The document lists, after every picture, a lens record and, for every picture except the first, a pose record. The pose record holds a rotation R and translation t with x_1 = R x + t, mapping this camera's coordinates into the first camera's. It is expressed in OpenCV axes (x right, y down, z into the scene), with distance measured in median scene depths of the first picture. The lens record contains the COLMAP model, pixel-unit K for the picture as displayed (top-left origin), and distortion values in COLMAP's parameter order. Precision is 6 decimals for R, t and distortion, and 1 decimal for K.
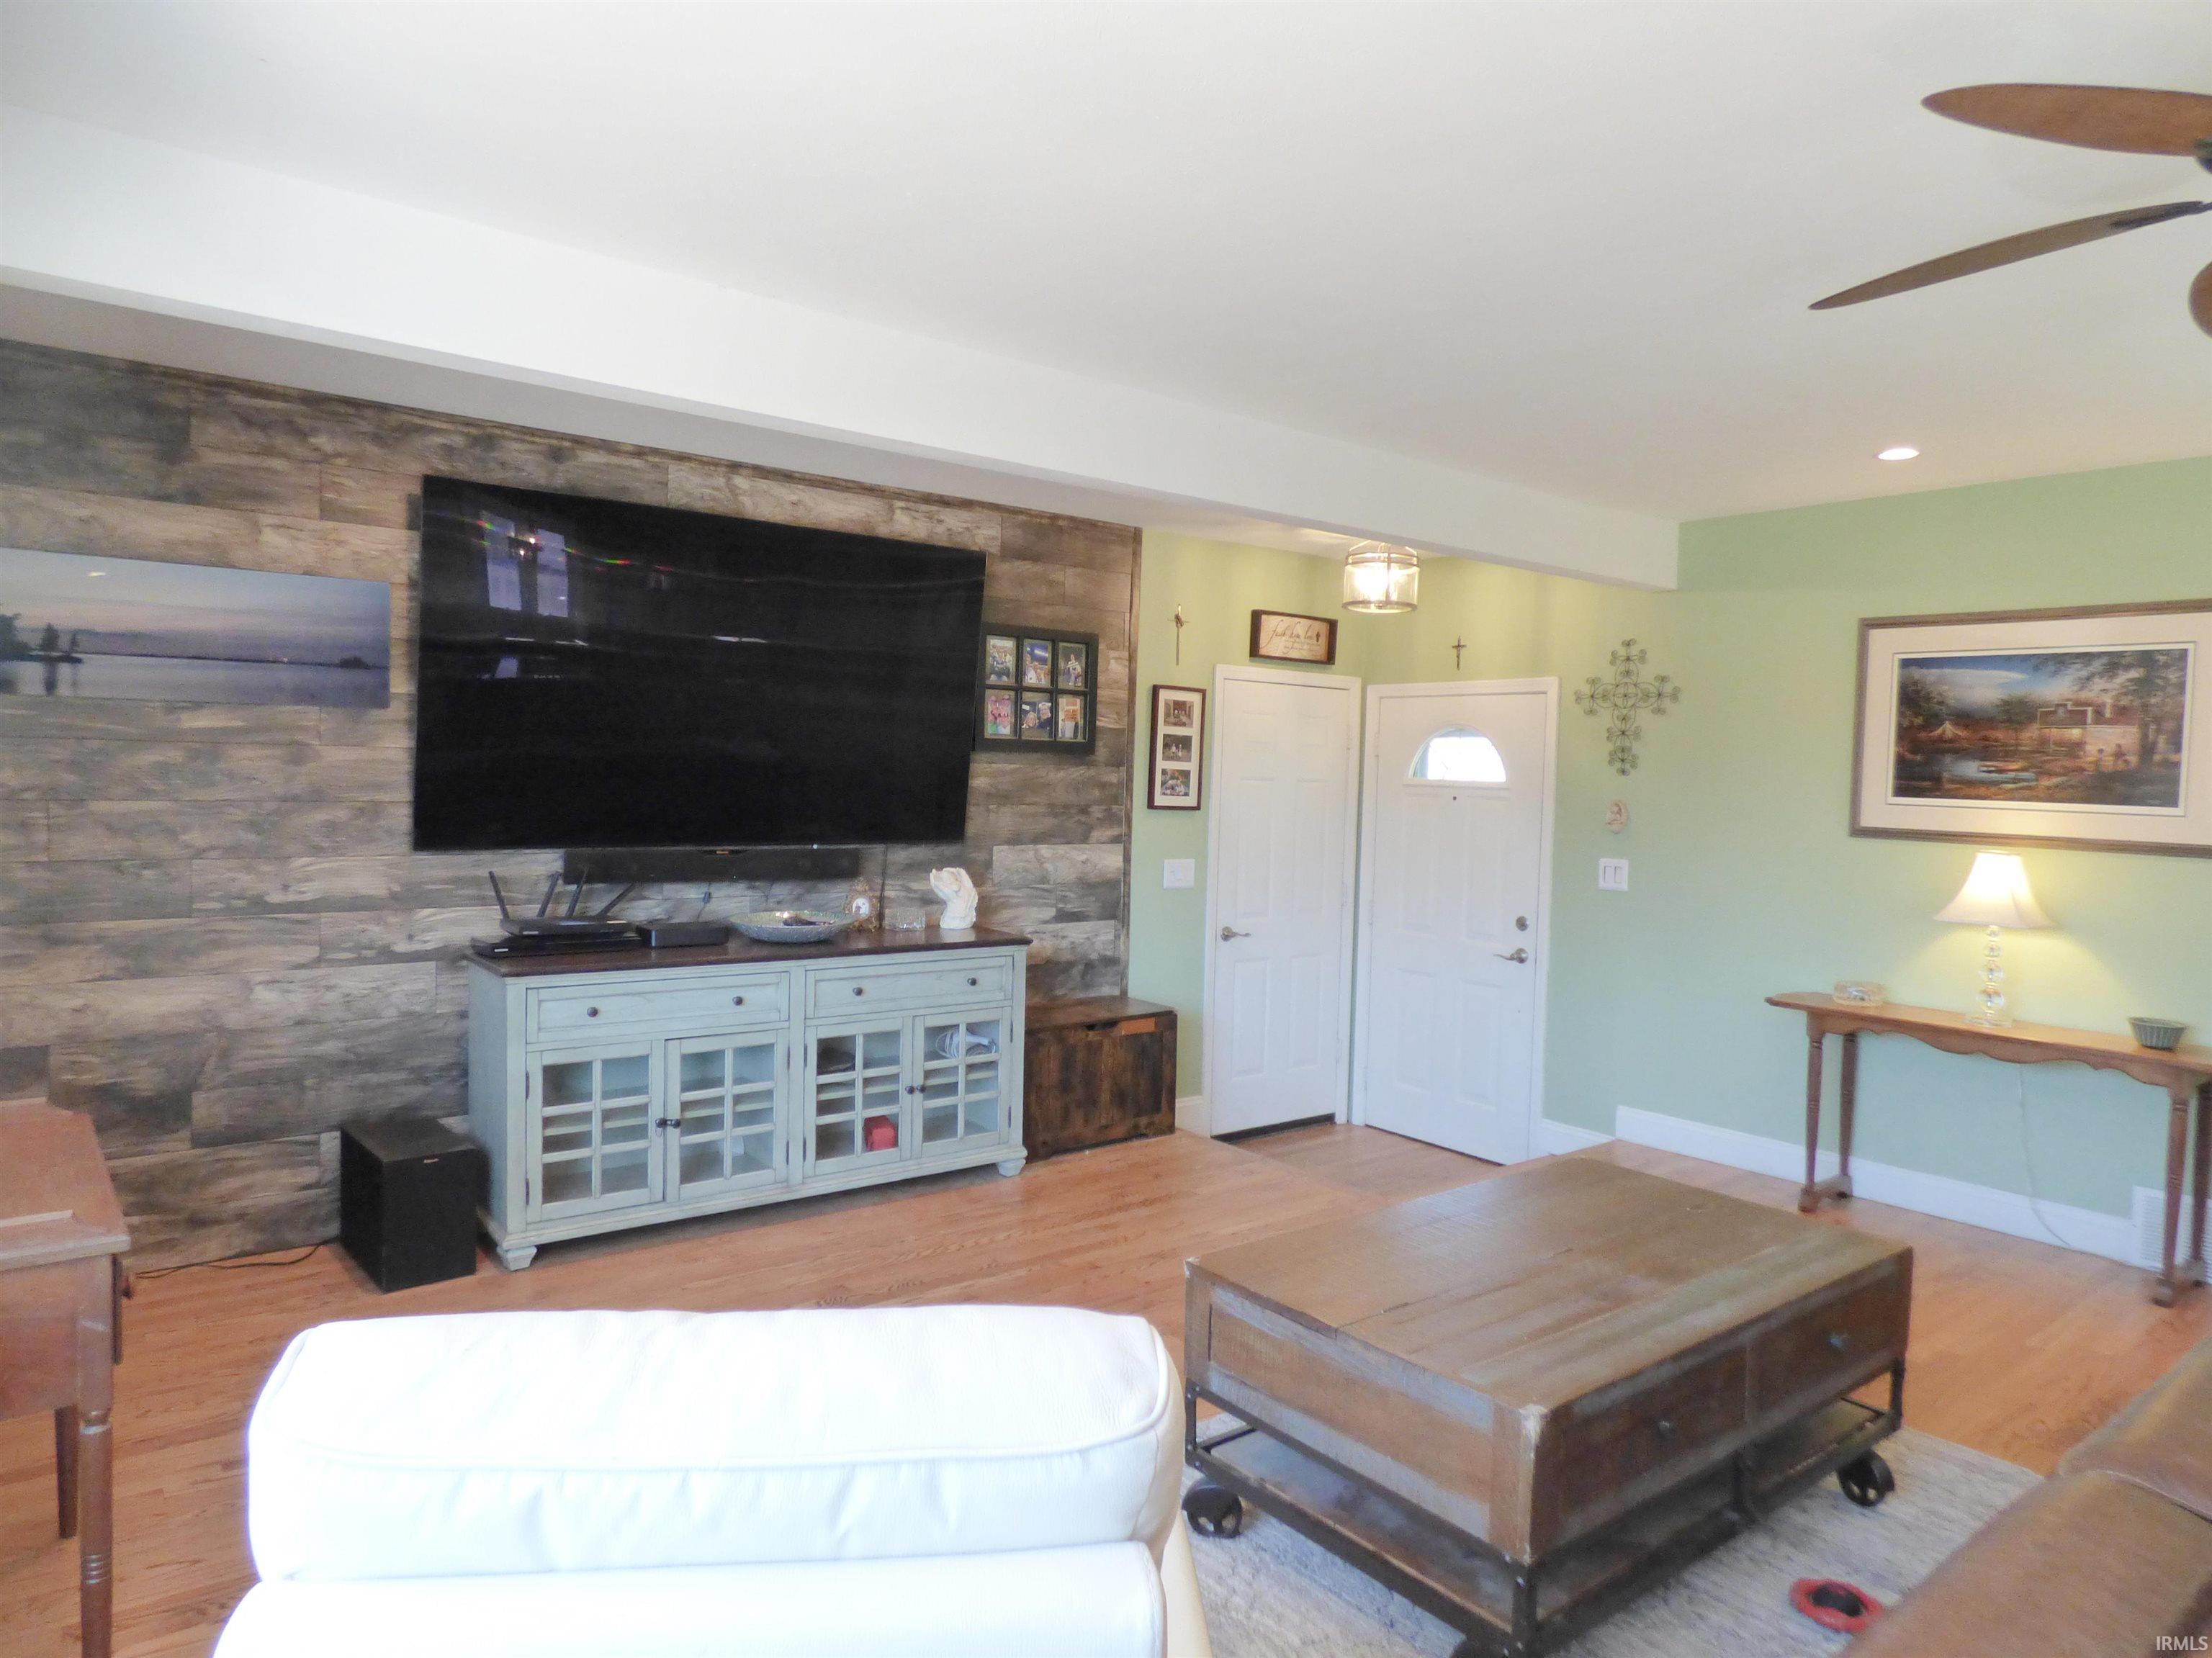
lens RADIAL K [[1396.0, 0, 1128.2], [0, 1396.0, 824.1], [0, 0, 1]] dist [0.007187, 0.000695]
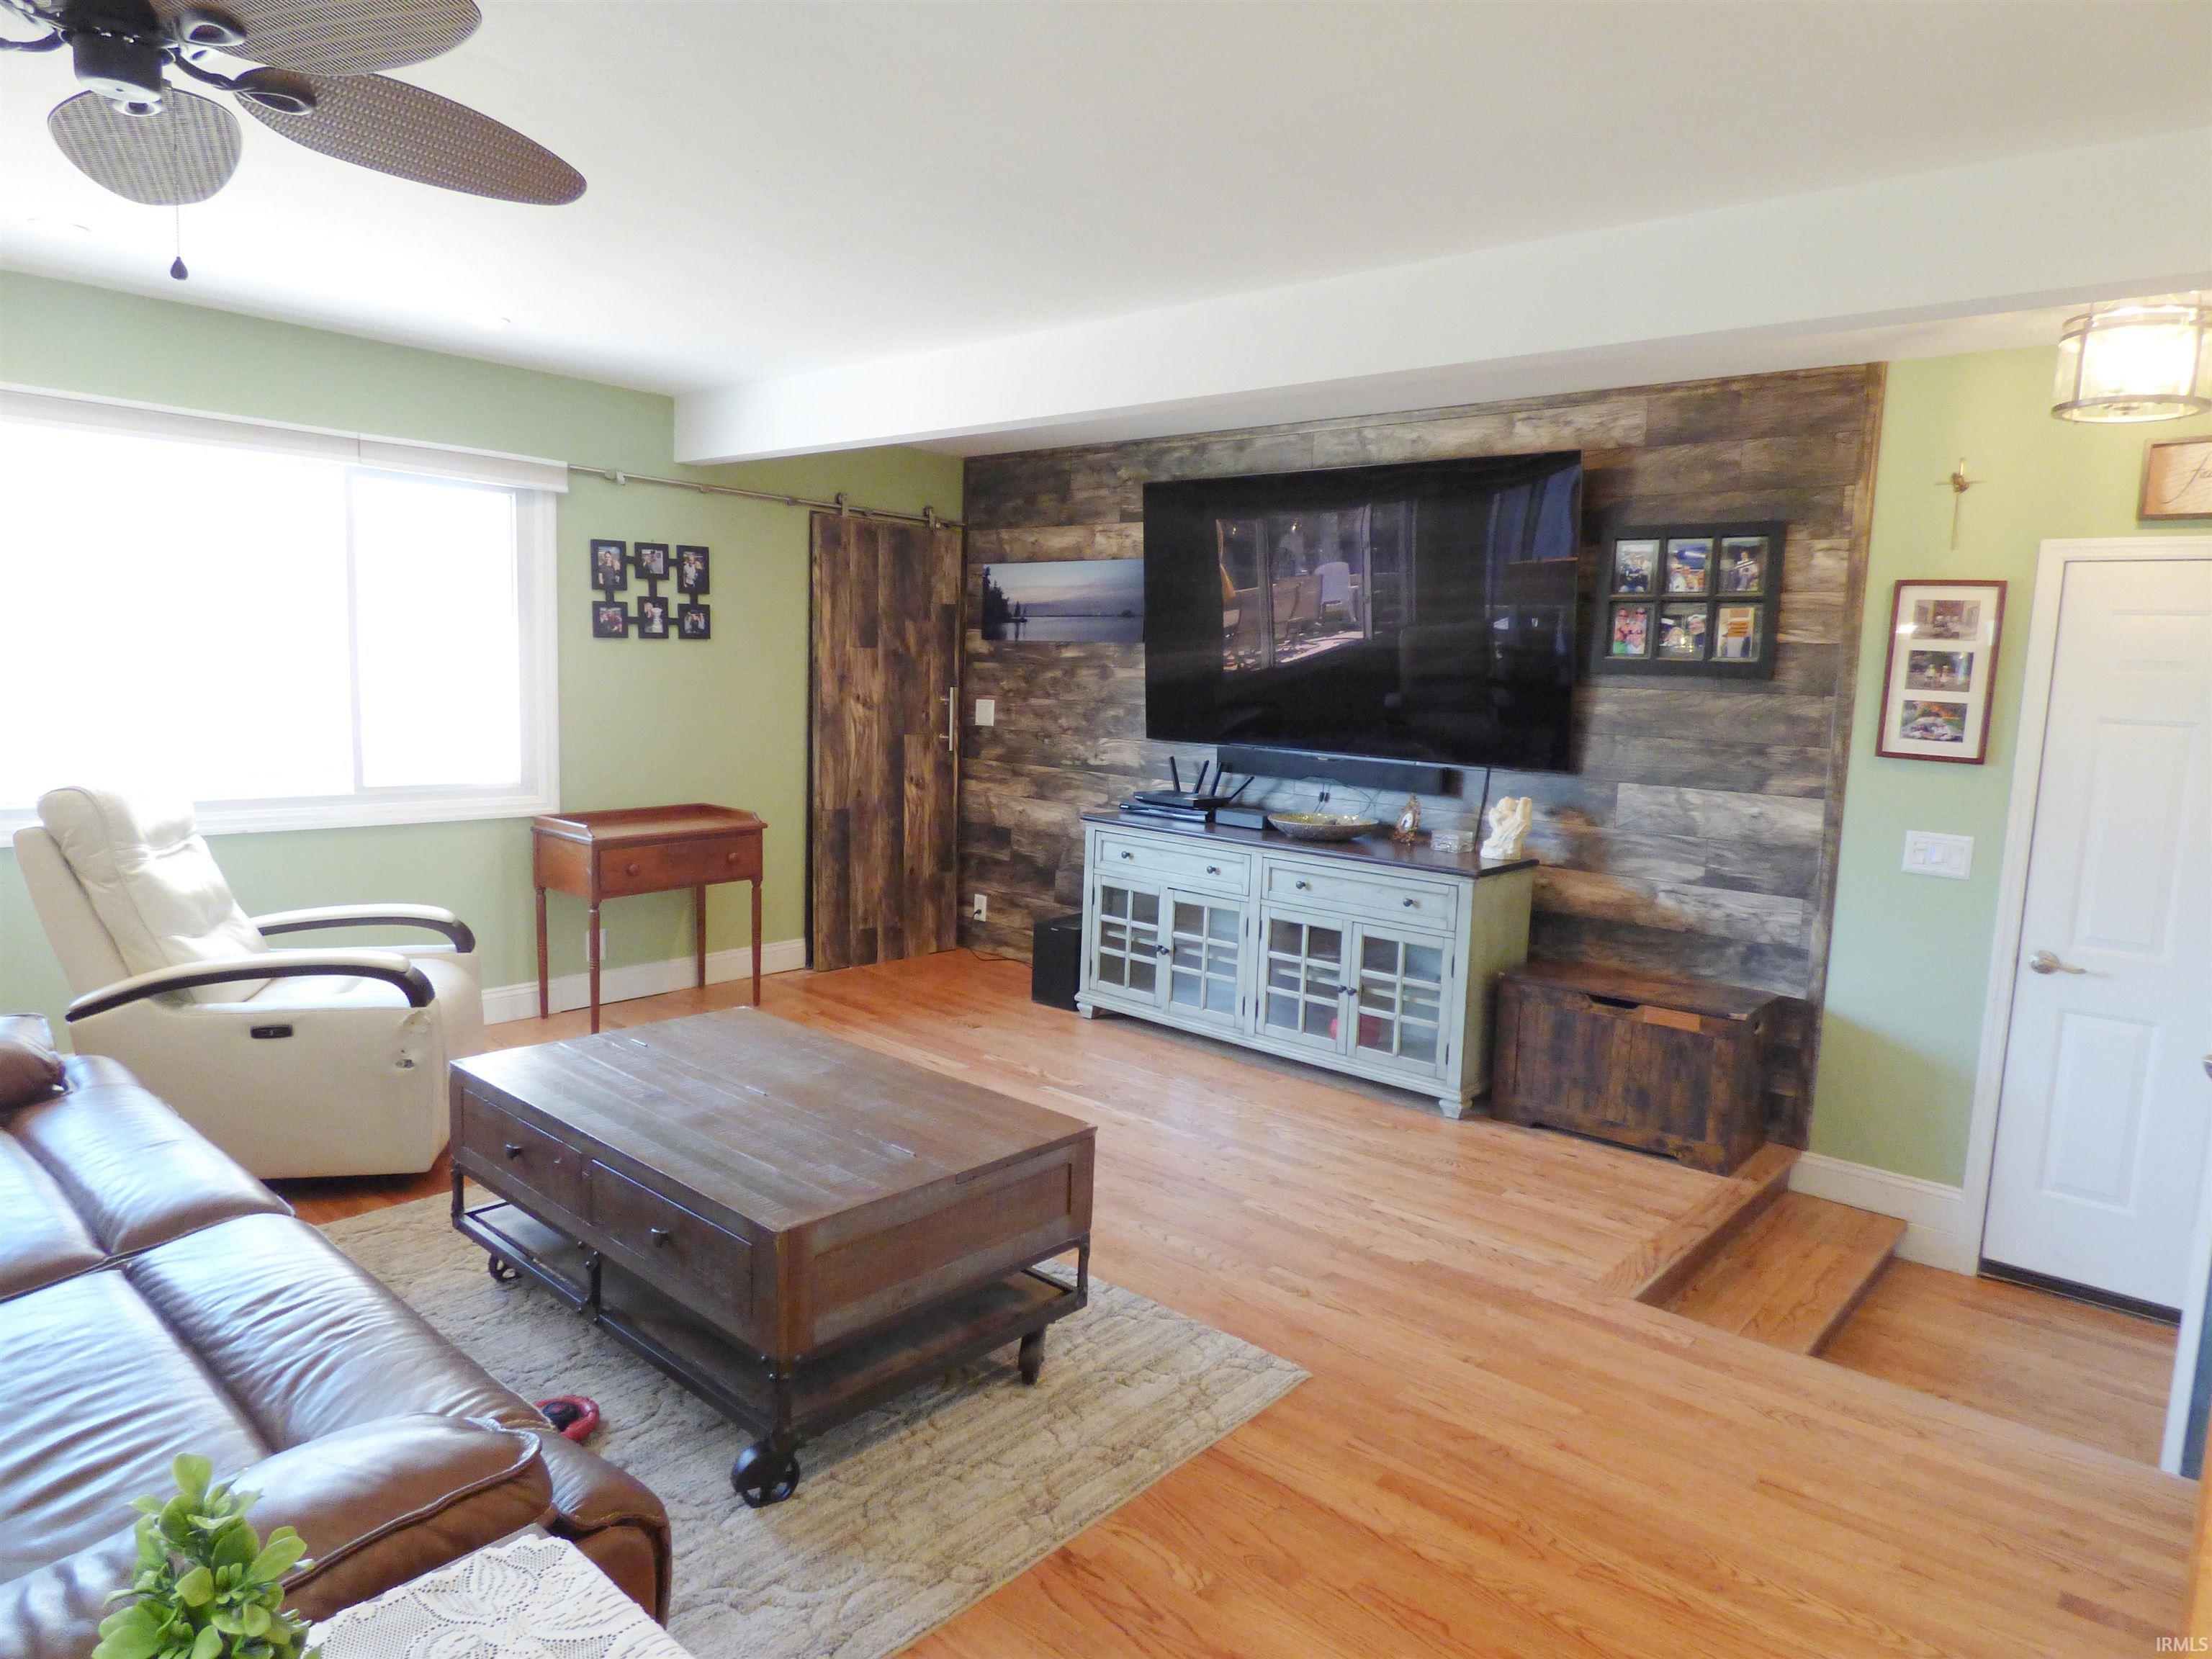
lens RADIAL K [[1348.7, 0, 1096.6], [0, 1348.7, 825.5], [0, 0, 1]] dist [-0.003988, -0.001278]
pose [[0.175278, 0.096958, -0.979733, 0.684414], [-0.073237, 0.993666, 0.085234, -0.005657], [0.981791, 0.056813, 0.181268, 0.530261]]
